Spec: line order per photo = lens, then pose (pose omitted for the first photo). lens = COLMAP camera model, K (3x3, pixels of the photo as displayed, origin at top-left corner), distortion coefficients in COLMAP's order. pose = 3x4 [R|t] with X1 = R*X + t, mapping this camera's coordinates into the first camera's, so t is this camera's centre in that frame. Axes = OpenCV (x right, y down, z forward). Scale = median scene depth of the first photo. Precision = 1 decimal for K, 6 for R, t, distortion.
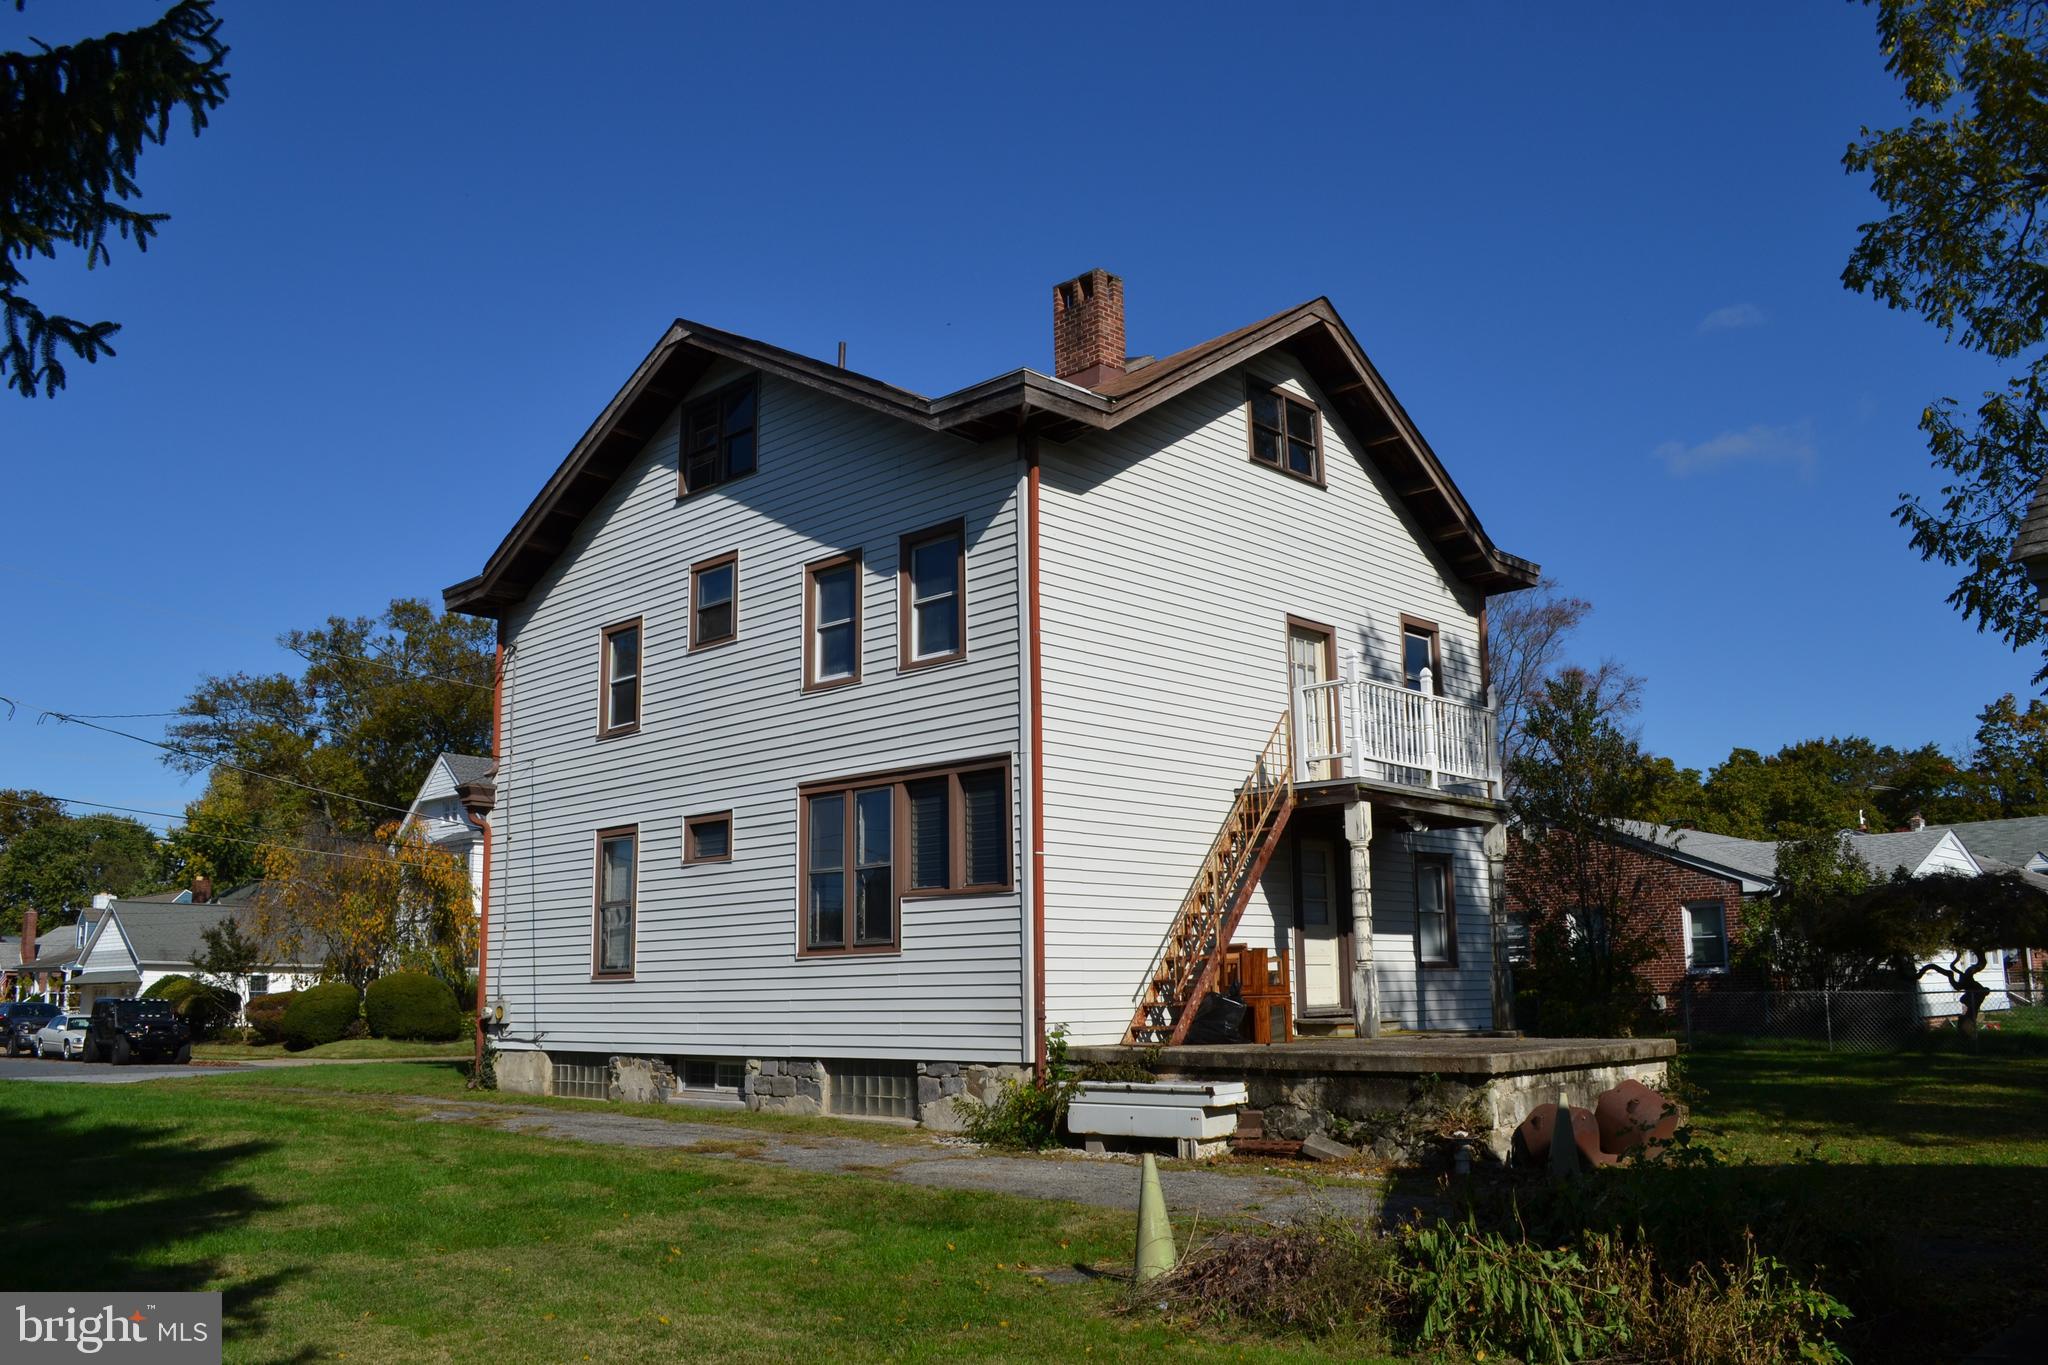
lens RADIAL K [[1640.1, 0, 1014.4], [0, 1640.1, 691.0], [0, 0, 1]] dist [-0.084759, 0.010986]
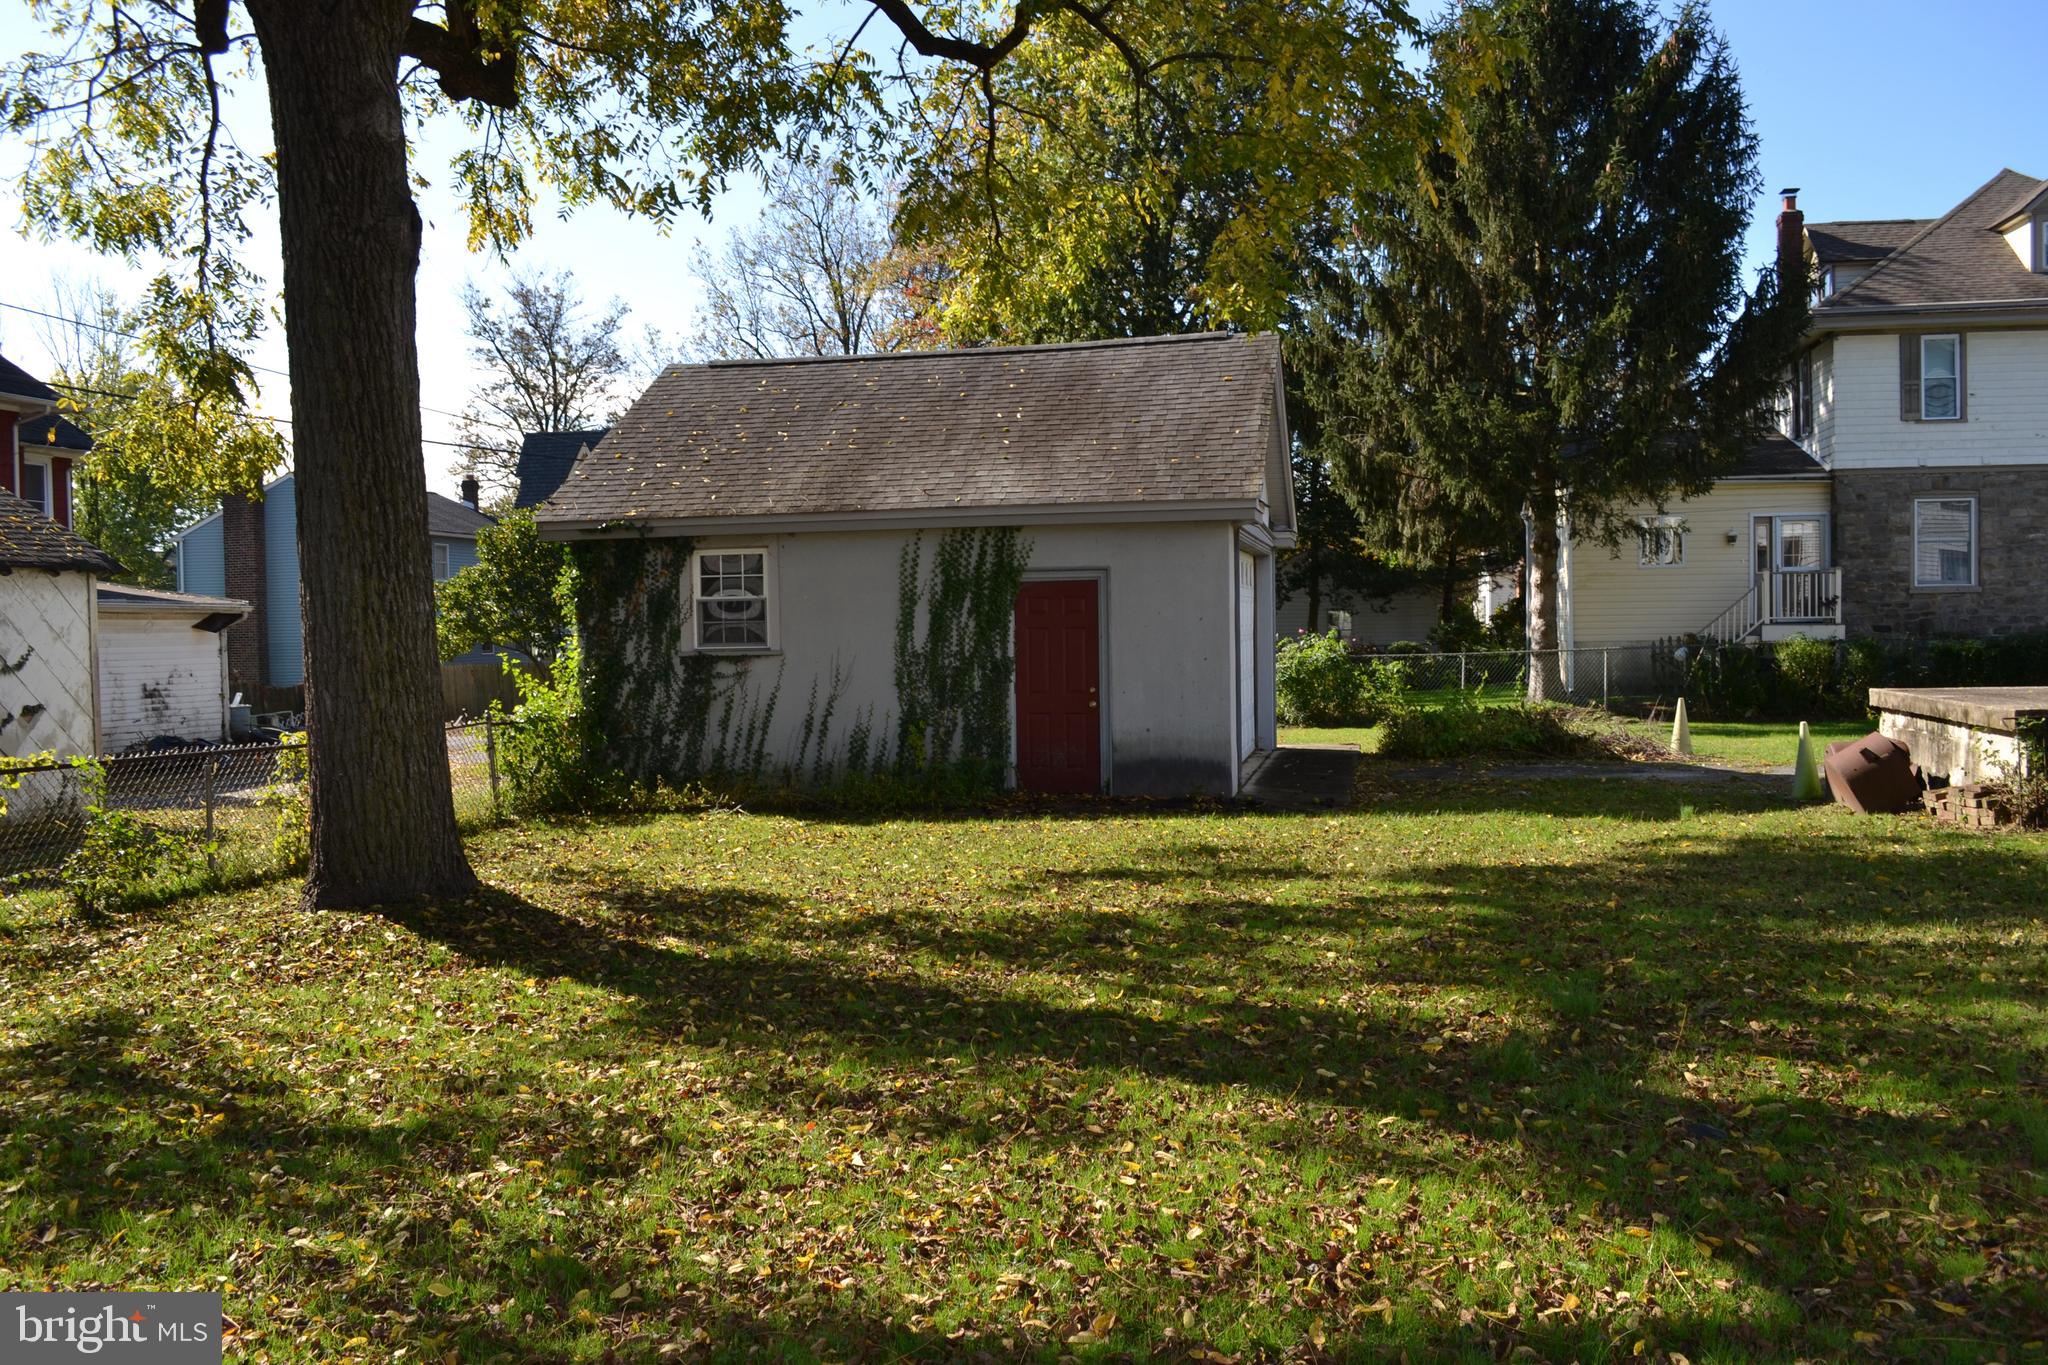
lens RADIAL K [[1640.1, 0, 1012.6], [0, 1640.1, 702.4], [0, 0, 1]] dist [-0.084759, 0.010986]
pose [[-0.855759, 0.053180, -0.514635, 0.875457], [0.124145, 0.986749, -0.104469, 0.176806], [0.502260, -0.153290, -0.851021, 1.051249]]
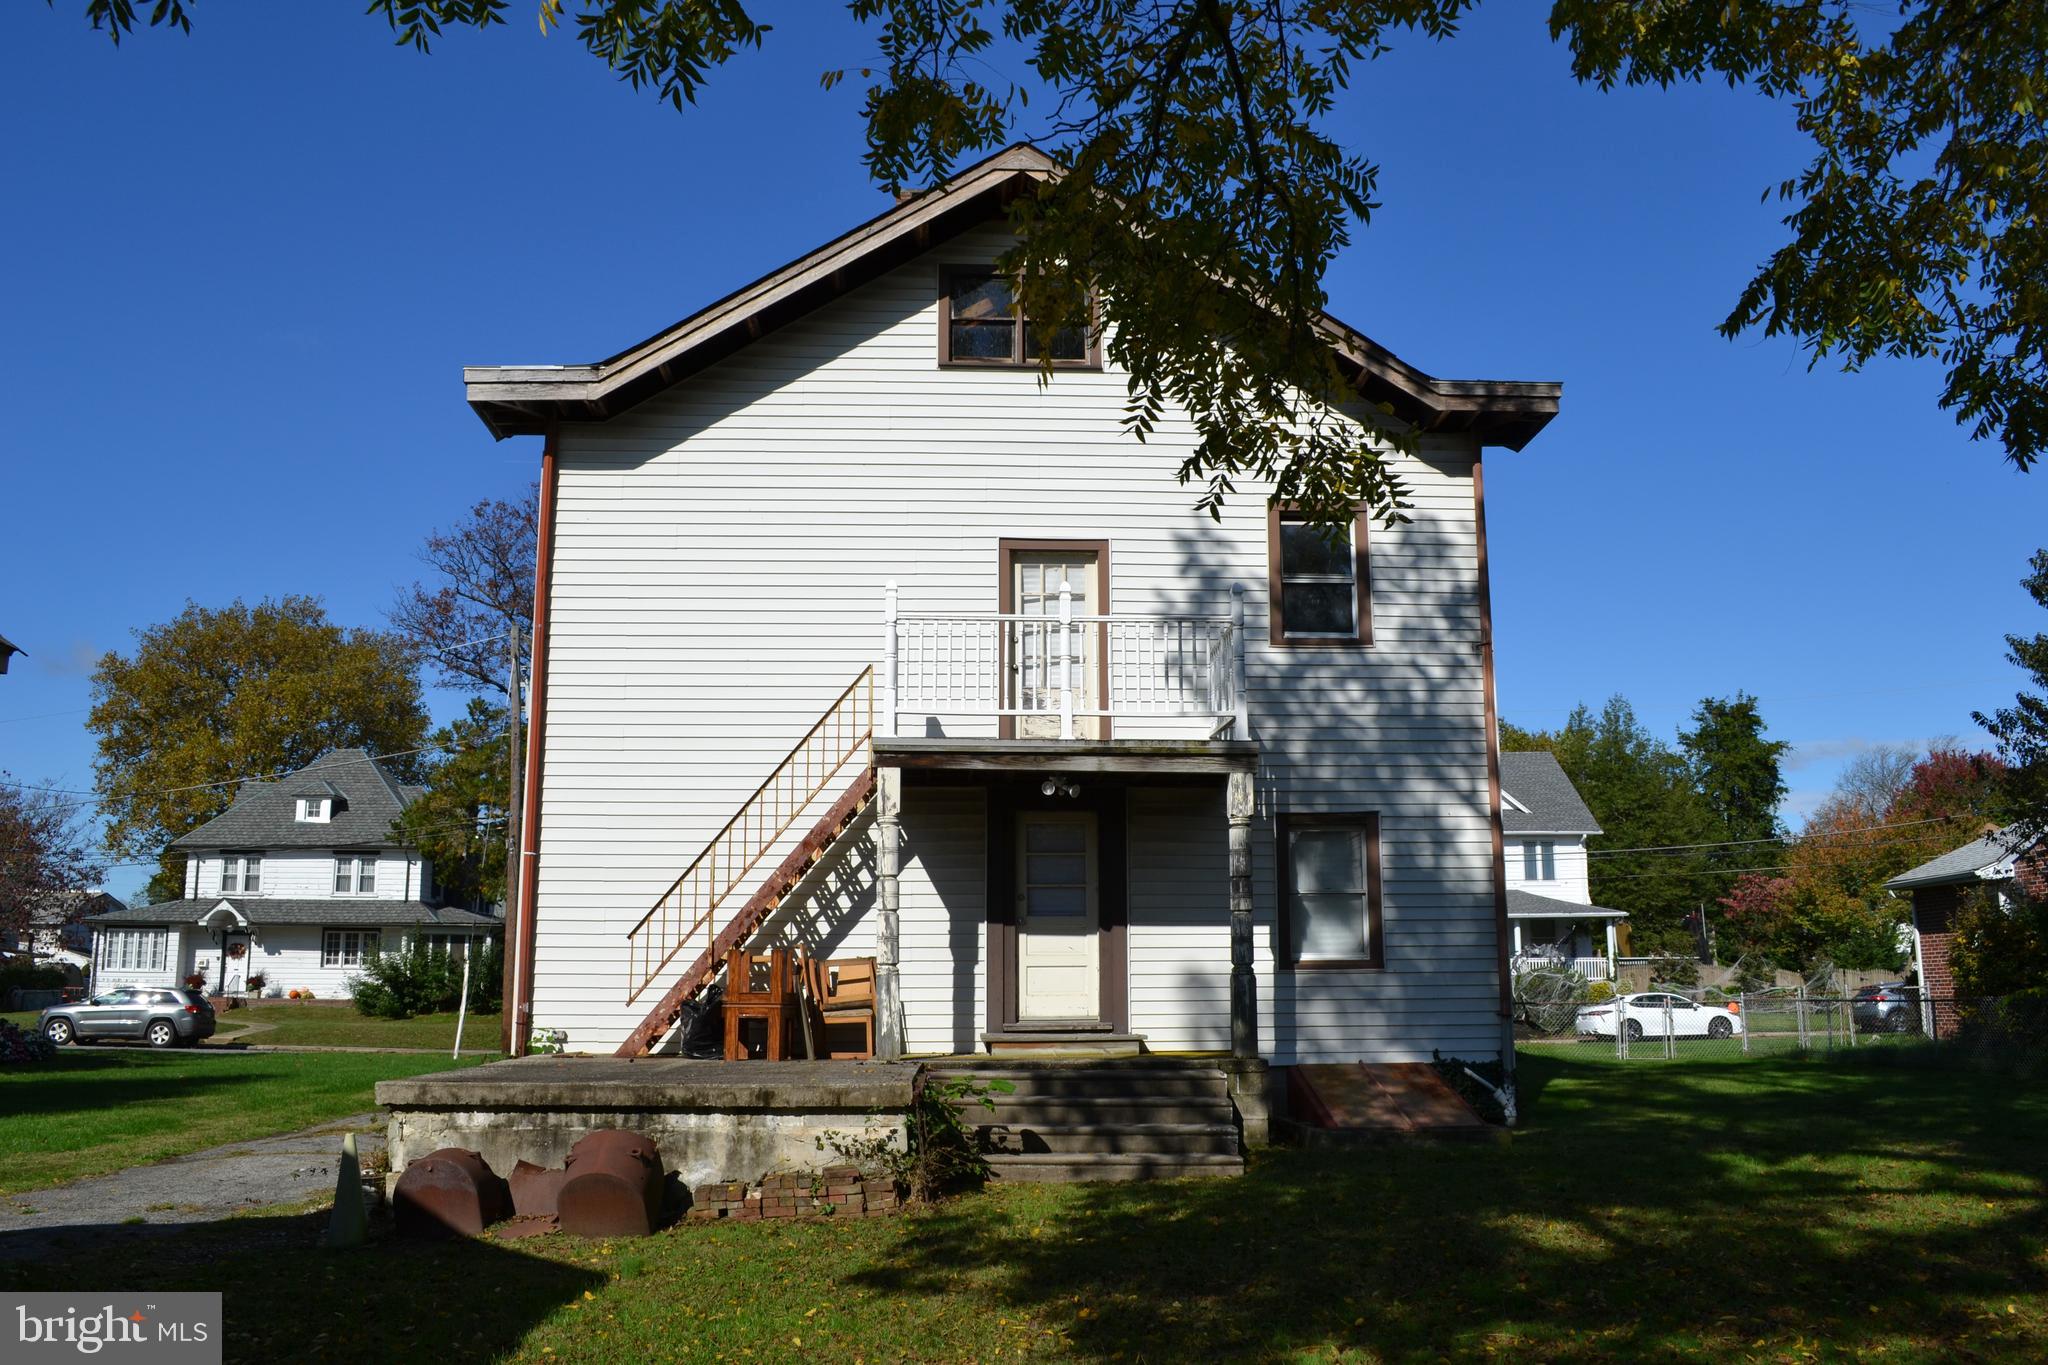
lens RADIAL K [[1640.1, 0, 1028.1], [0, 1640.1, 689.2], [0, 0, 1]] dist [-0.084759, 0.010986]
pose [[0.733454, -0.114011, -0.670109, 0.721554], [0.118699, 0.992169, -0.038886, 0.061248], [0.669294, -0.051021, 0.741243, 0.396638]]
